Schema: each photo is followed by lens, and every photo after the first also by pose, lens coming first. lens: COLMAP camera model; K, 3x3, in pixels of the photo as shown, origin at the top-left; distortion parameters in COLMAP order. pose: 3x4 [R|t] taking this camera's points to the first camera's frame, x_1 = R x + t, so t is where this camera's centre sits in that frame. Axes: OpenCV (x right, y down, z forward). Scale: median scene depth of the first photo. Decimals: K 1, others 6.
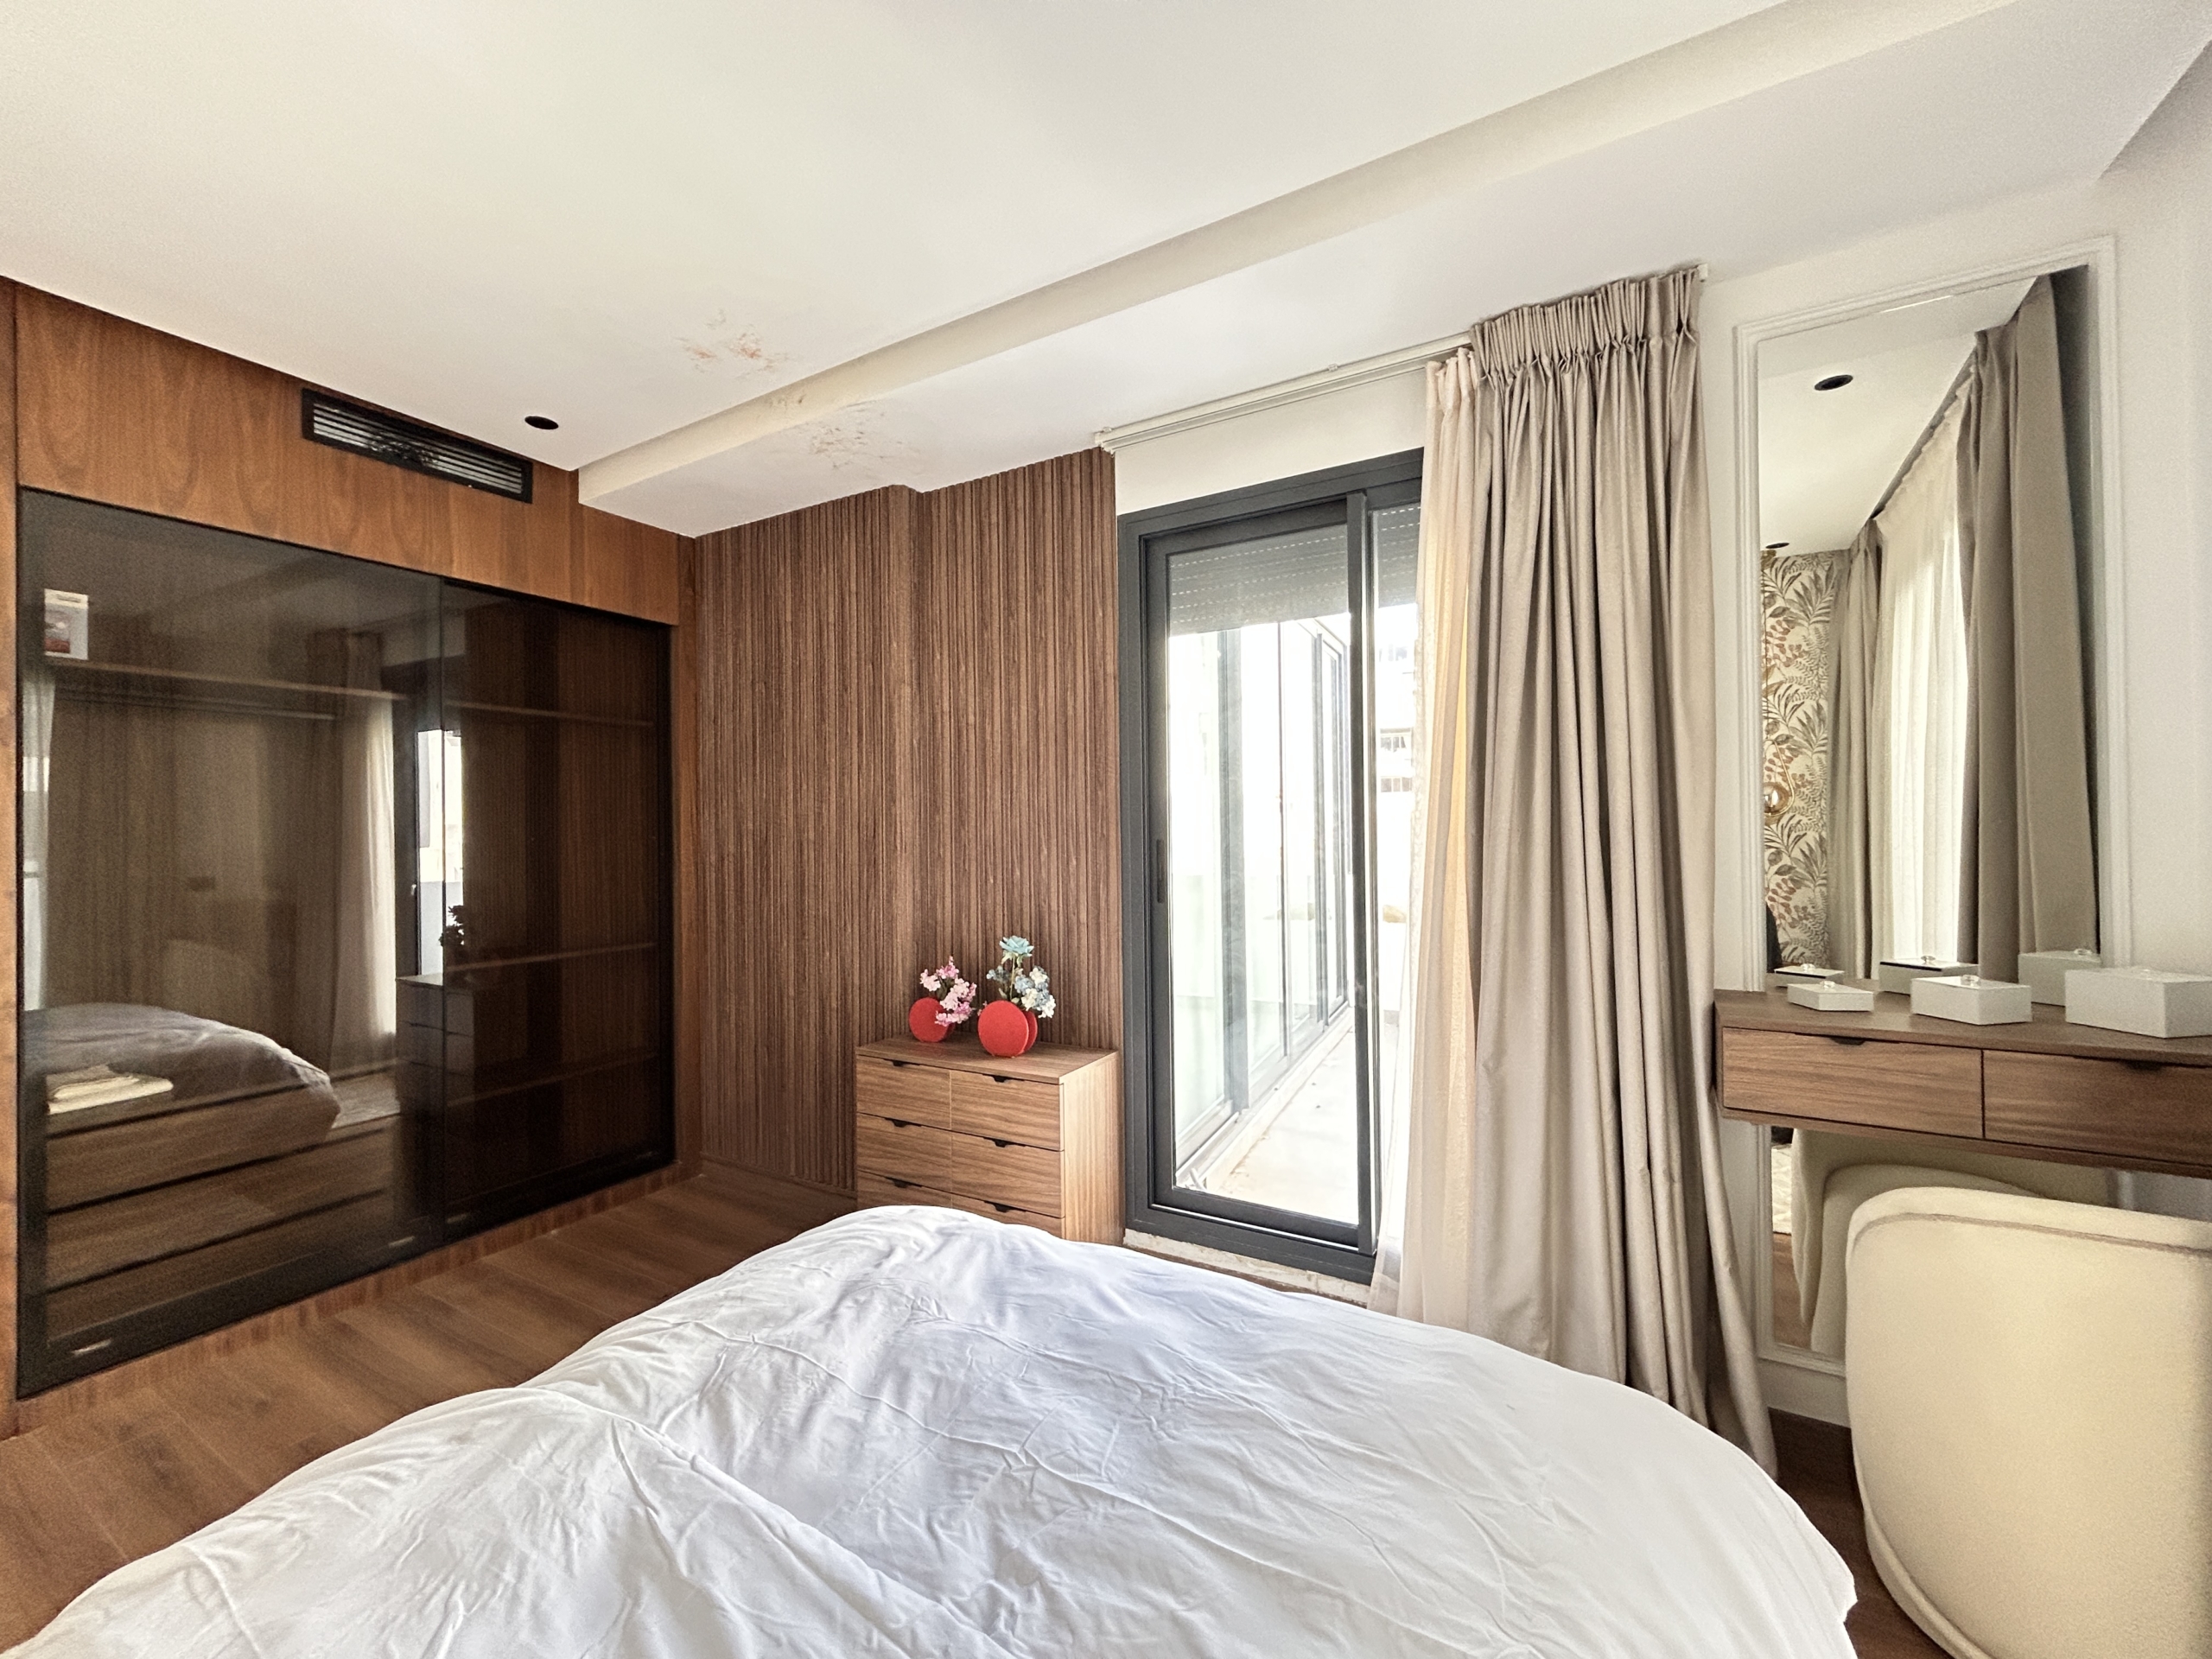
lens RADIAL K [[897.3, 0, 1109.3], [0, 897.3, 826.0], [0, 0, 1]] dist [-0.000976, 0.000695]
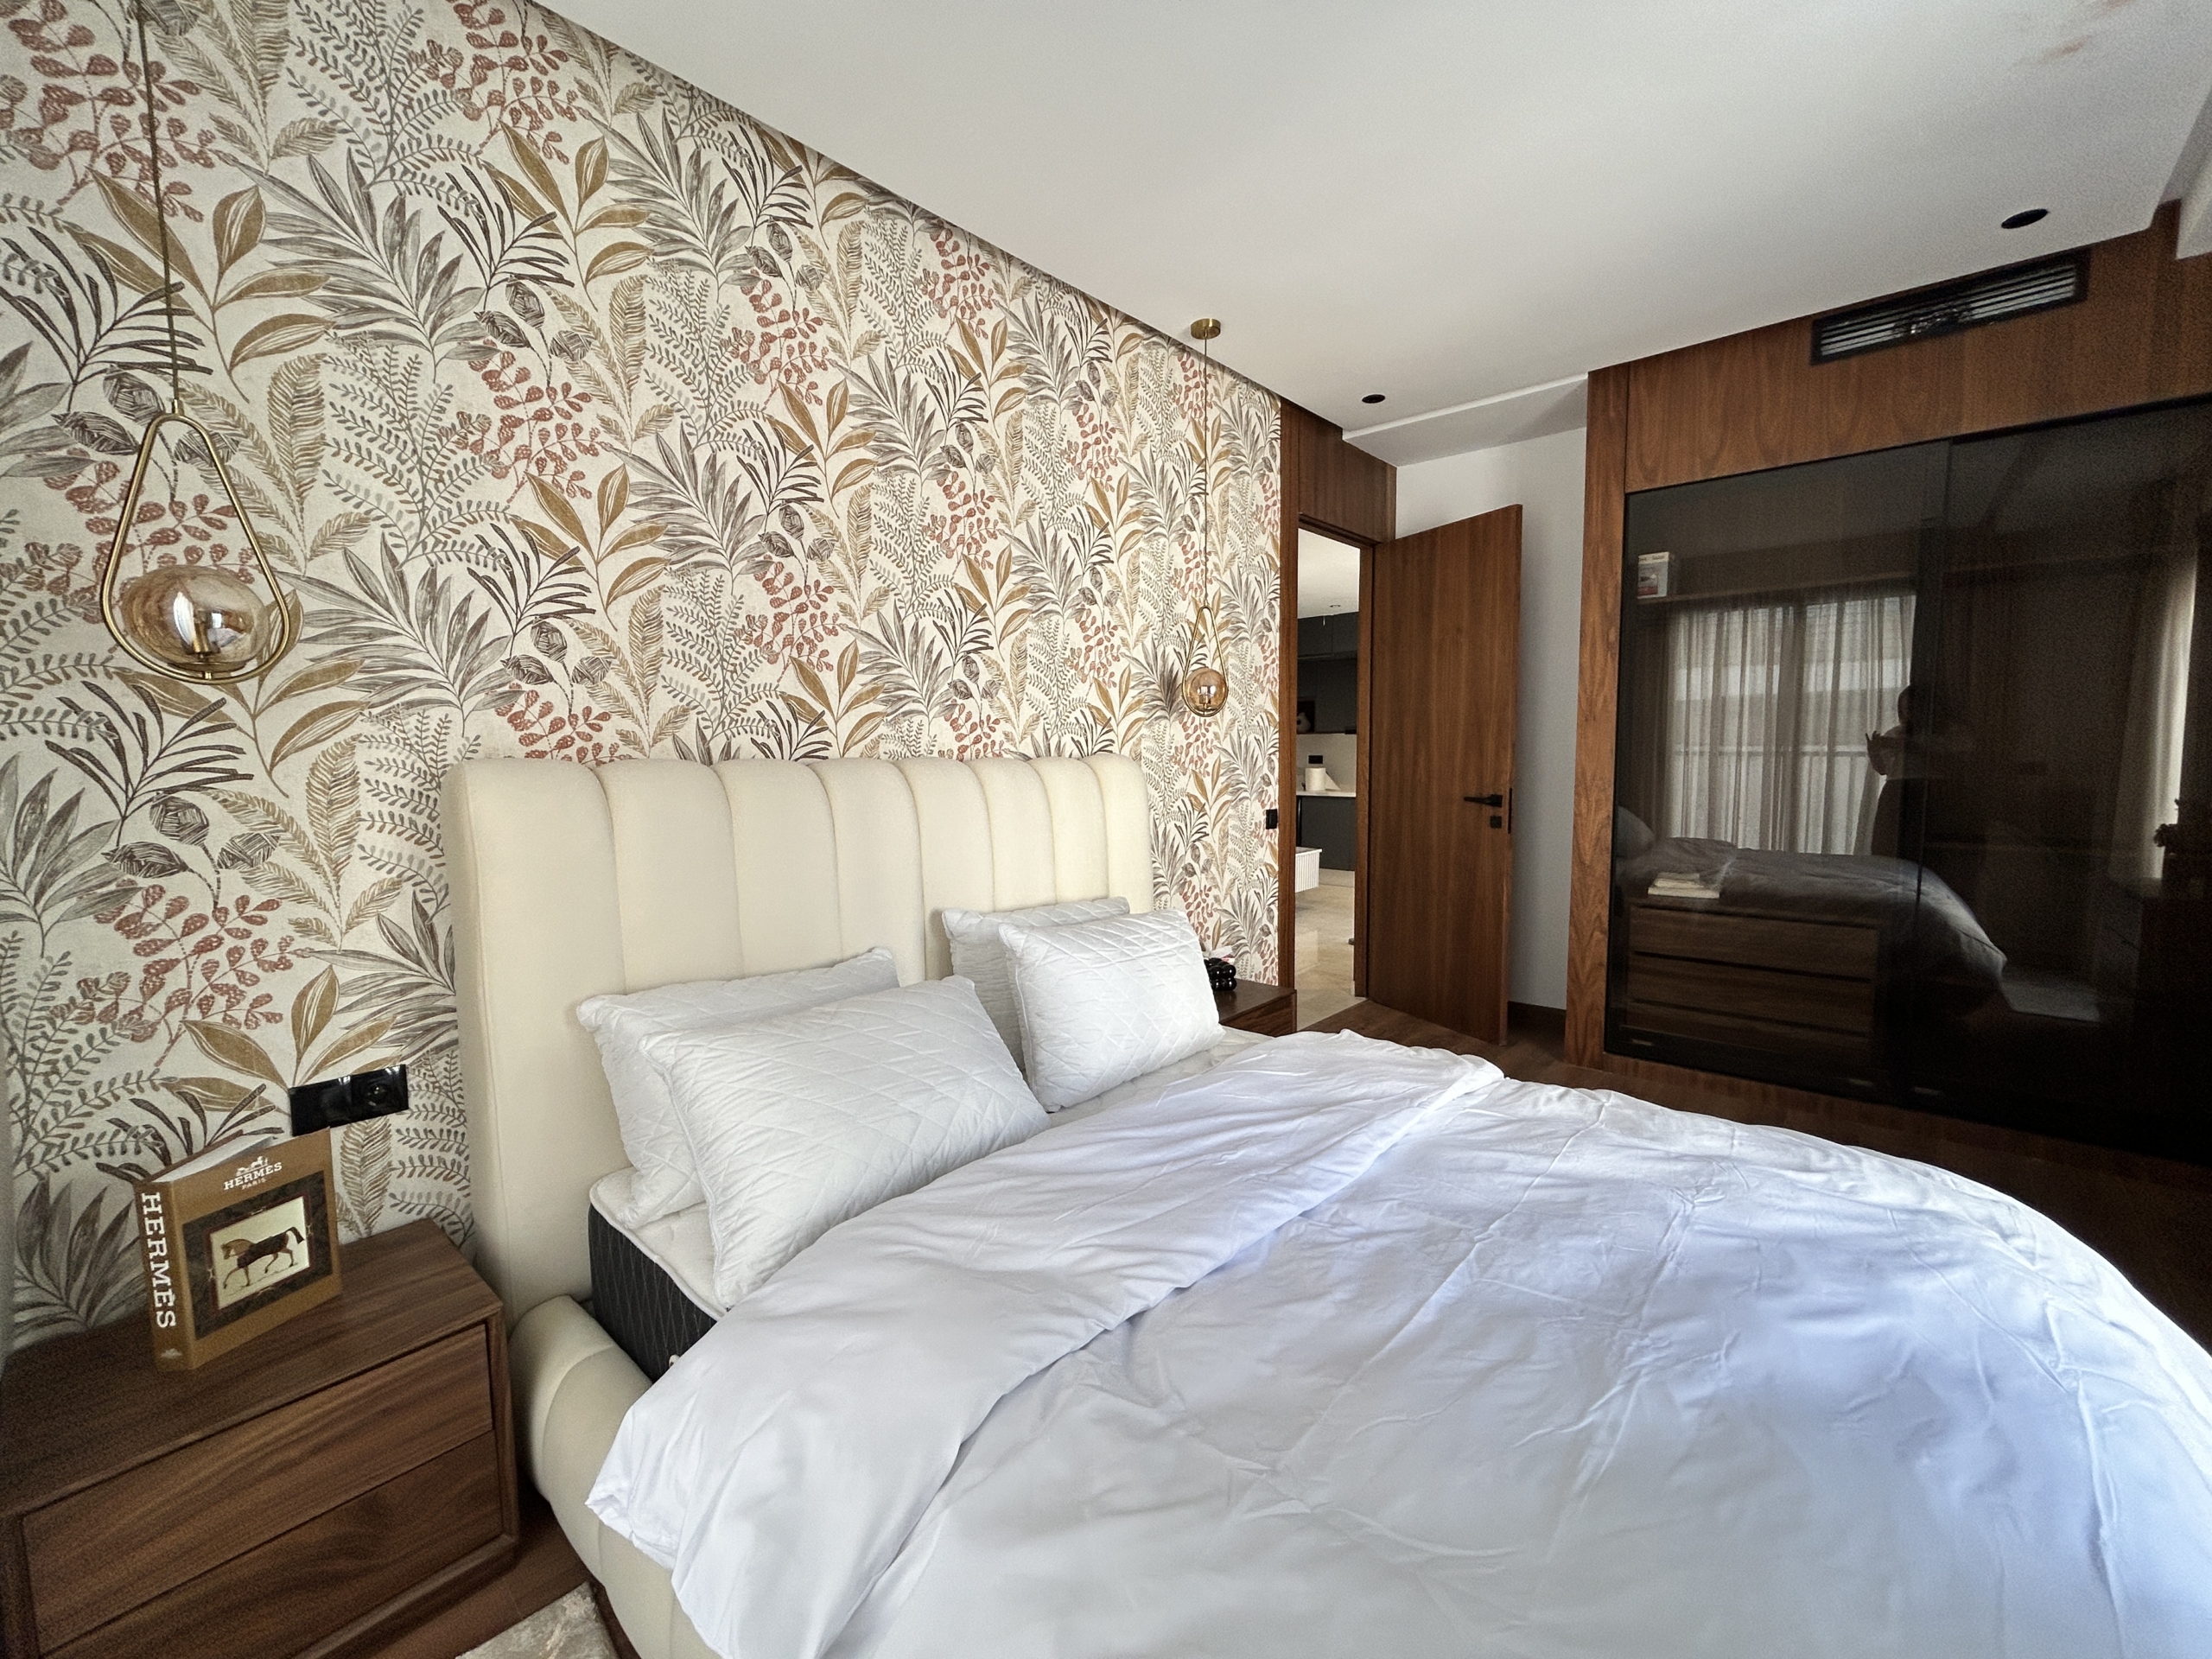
lens RADIAL K [[897.3, 0, 1109.1], [0, 897.3, 826.1], [0, 0, 1]] dist [-0.000976, 0.000695]
pose [[-0.201675, 0.096146, -0.974722, 0.542711], [0.016509, 0.995363, 0.094766, 0.039428], [0.979313, 0.003020, -0.202327, 0.396995]]
